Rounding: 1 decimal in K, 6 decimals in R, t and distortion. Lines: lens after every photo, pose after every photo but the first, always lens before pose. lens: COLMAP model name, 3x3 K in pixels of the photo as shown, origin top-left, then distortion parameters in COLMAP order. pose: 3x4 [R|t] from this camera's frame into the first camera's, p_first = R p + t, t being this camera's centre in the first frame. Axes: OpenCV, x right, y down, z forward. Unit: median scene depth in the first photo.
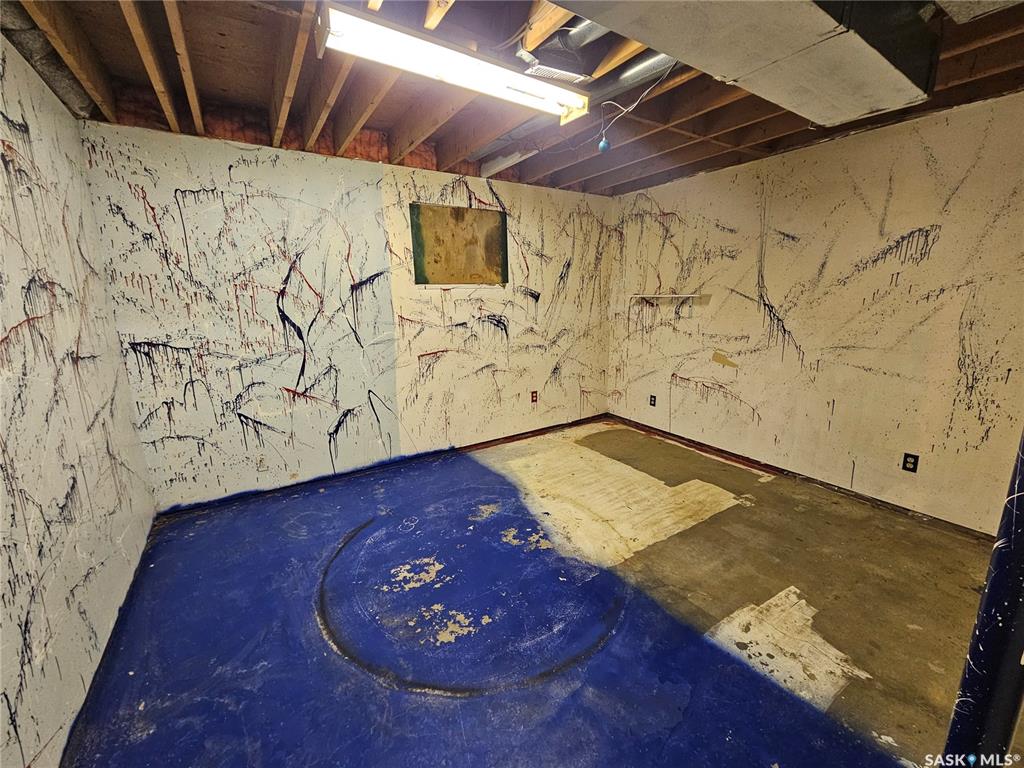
lens RADIAL K [[423.5, 0, 512.4], [0, 423.5, 383.1], [0, 0, 1]] dist [0.002161, 0.000017]
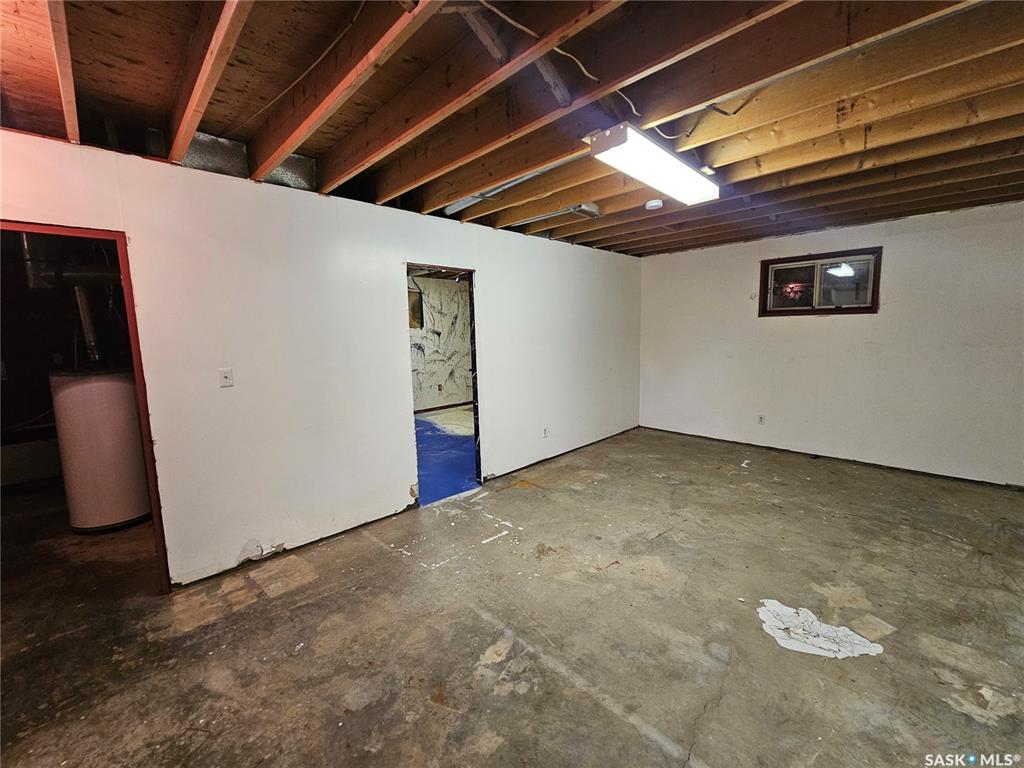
lens RADIAL K [[423.5, 0, 513.7], [0, 423.5, 382.4], [0, 0, 1]] dist [0.002161, 0.000017]
pose [[0.978705, -0.028661, 0.203263, -0.008596], [0.045750, 0.995754, -0.079879, 0.182539], [-0.200111, 0.087477, 0.975860, -0.922063]]
